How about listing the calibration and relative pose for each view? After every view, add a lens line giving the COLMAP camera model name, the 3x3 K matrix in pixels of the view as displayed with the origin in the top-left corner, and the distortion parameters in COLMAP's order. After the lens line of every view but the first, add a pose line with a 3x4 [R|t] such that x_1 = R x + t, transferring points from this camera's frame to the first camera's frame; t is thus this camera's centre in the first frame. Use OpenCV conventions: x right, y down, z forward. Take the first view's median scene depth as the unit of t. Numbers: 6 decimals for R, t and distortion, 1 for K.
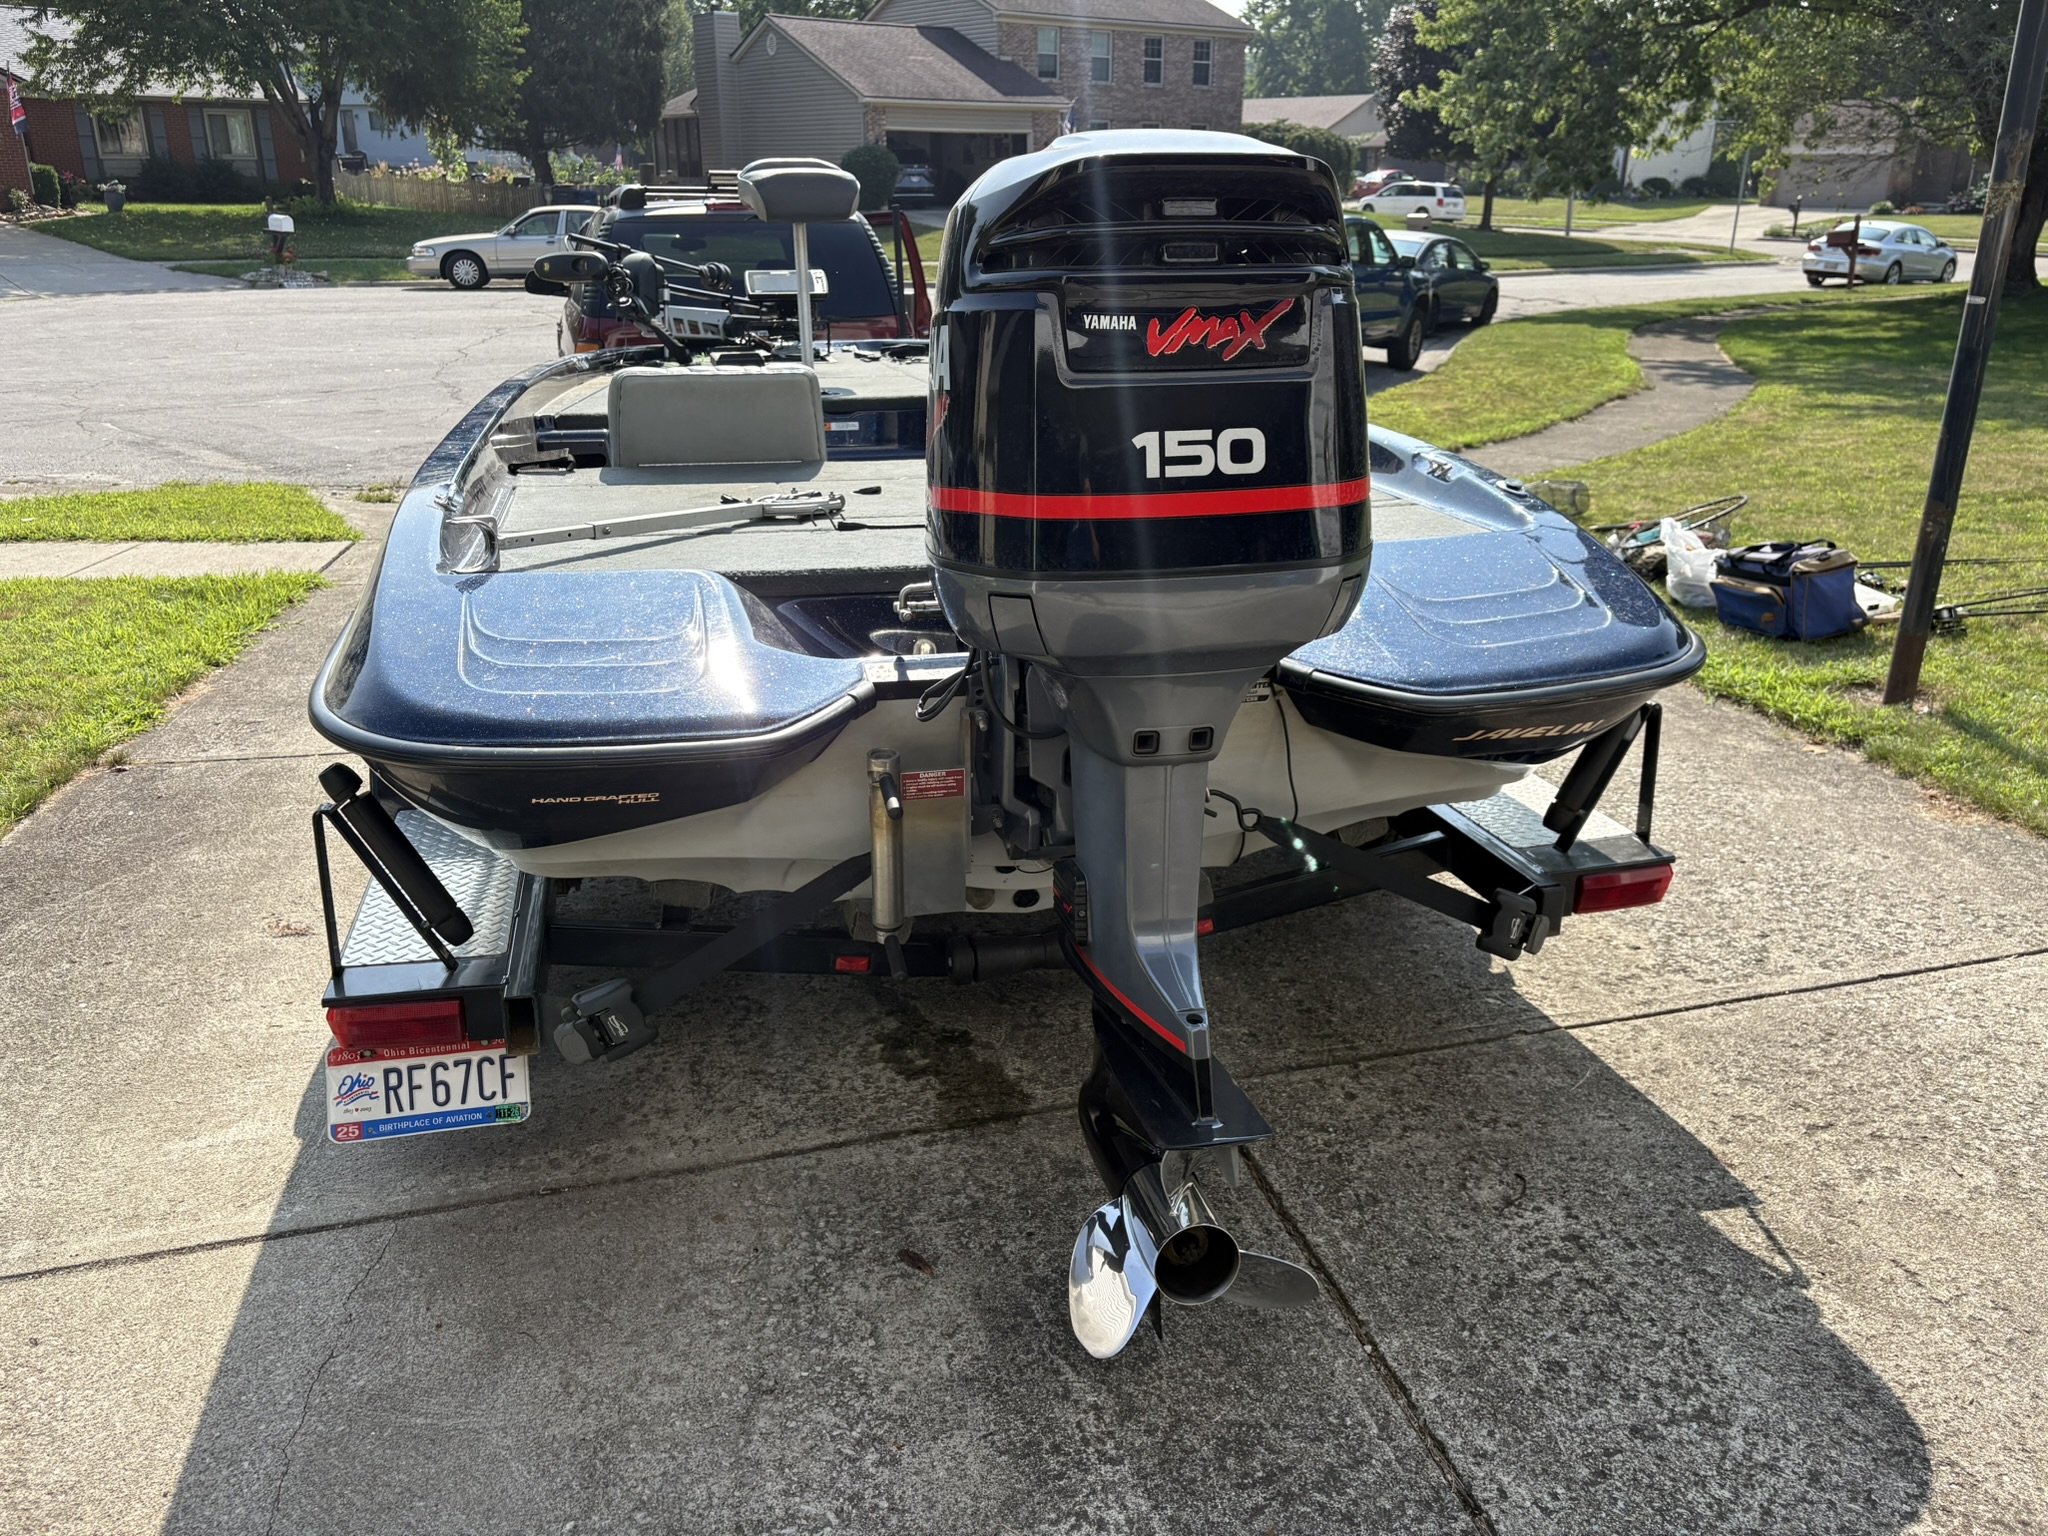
lens RADIAL K [[1566.7, 0, 1024.0], [0, 1566.7, 768.0], [0, 0, 1]] dist [0.038593, -0.041561]
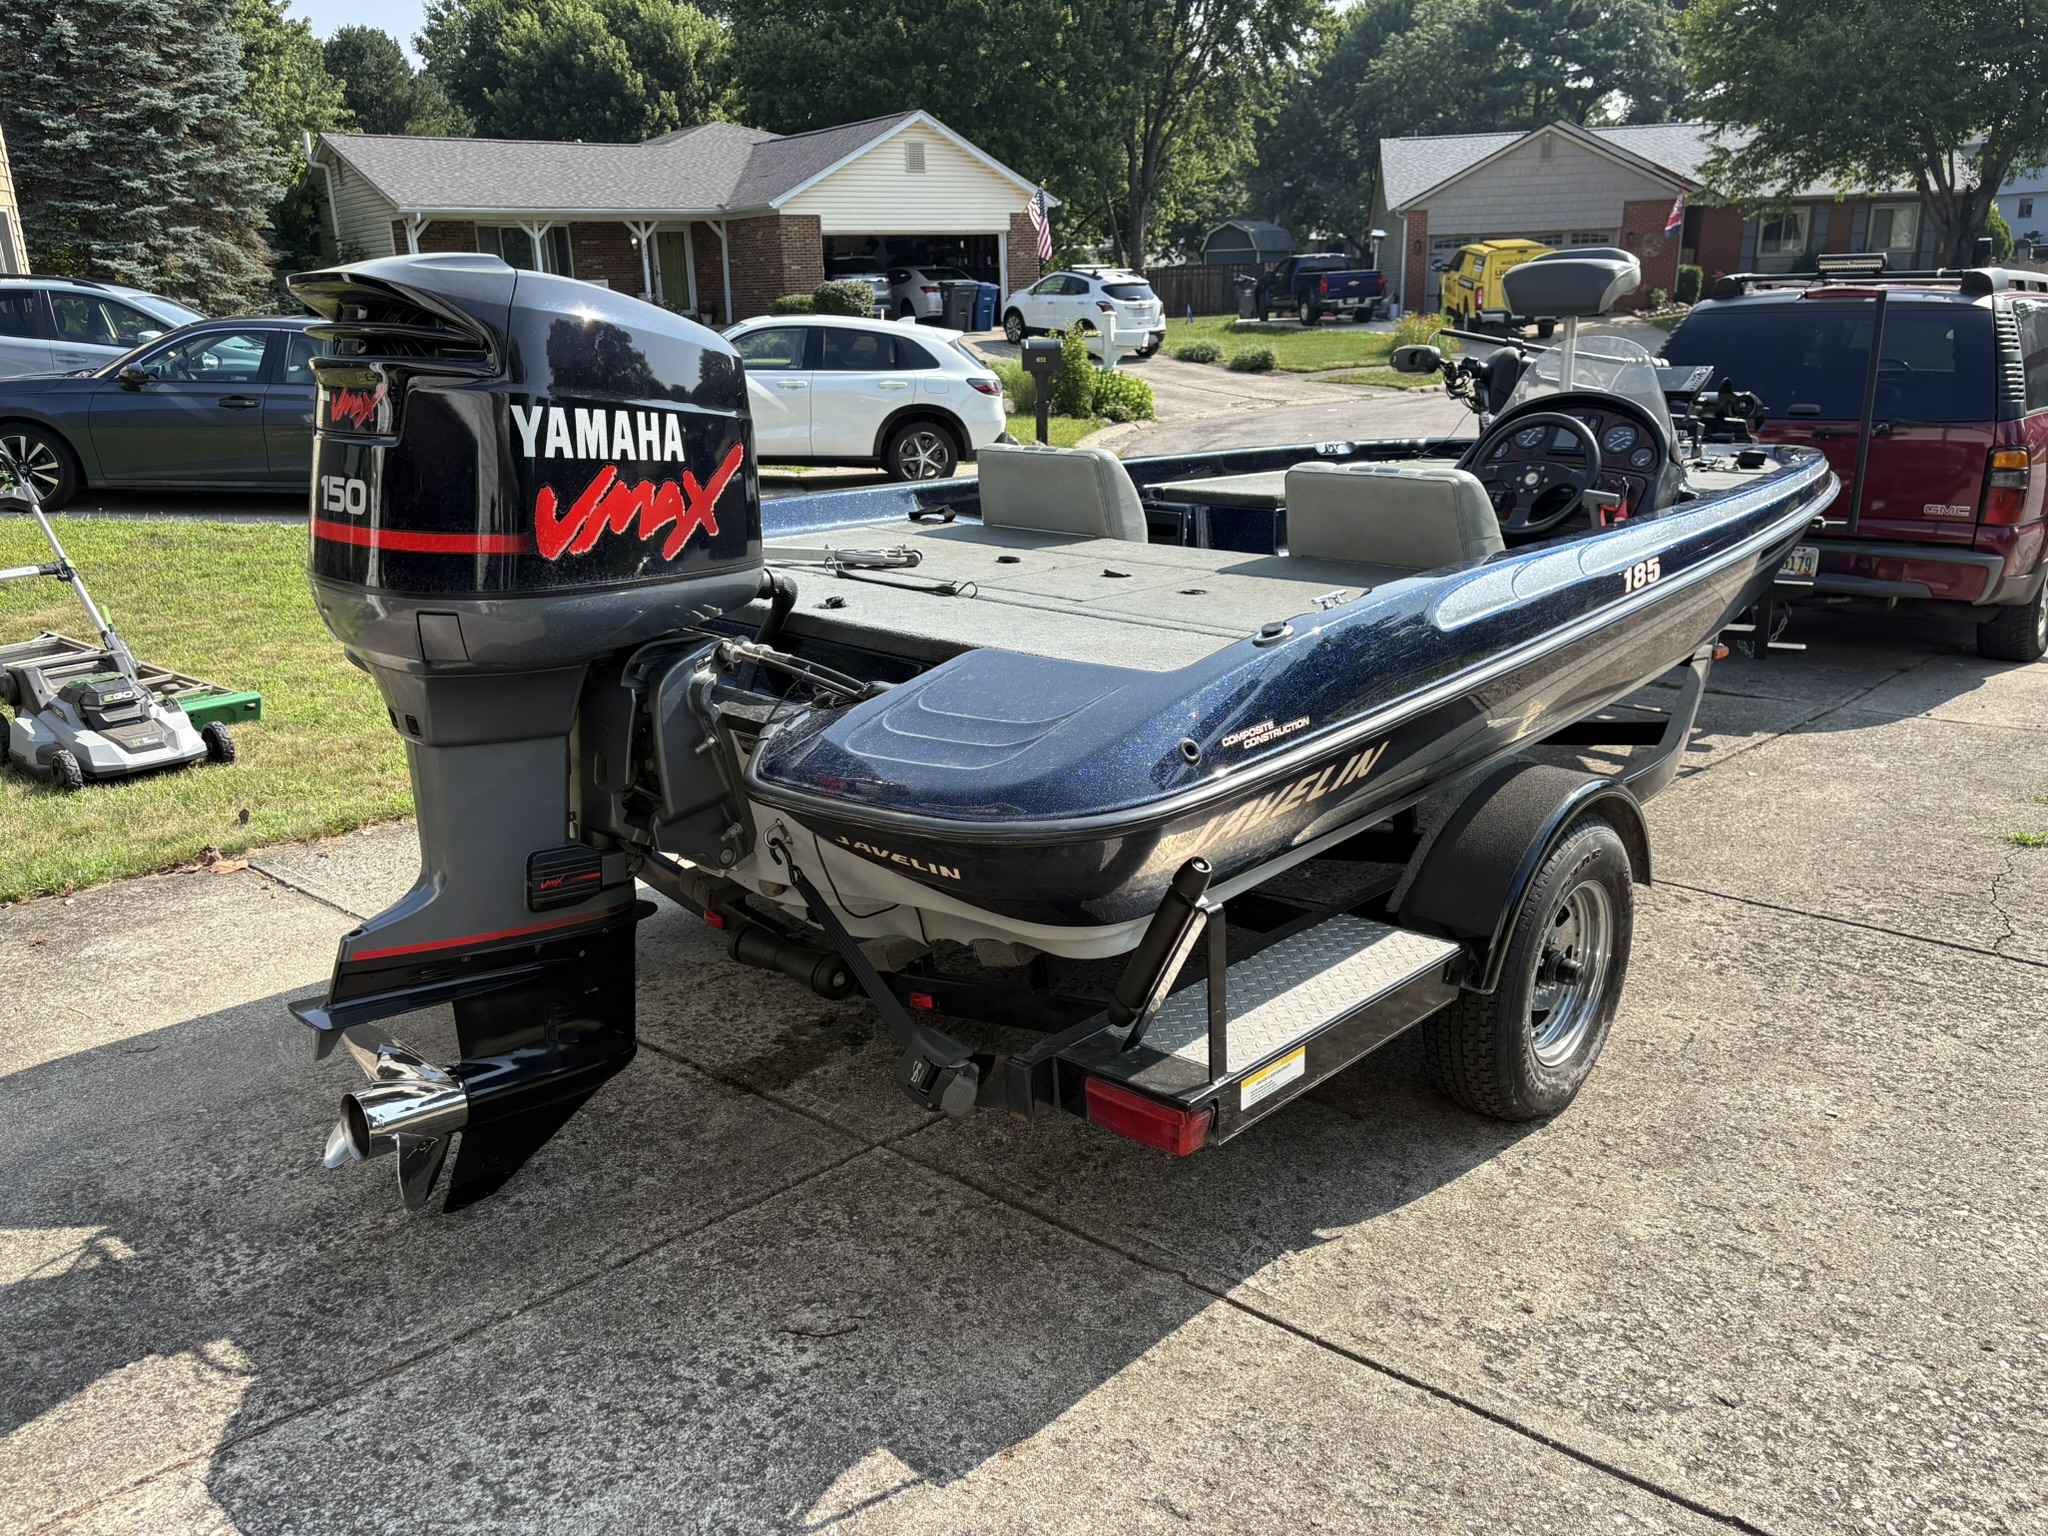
lens RADIAL K [[1587.0, 0, 1024.0], [0, 1587.0, 768.0], [0, 0, 1]] dist [0.027366, -0.002203]
pose [[0.559665, 0.222437, -0.798309, 1.086104], [-0.267669, 0.960193, 0.079891, -0.166986], [0.784301, 0.168971, 0.596926, 0.474732]]
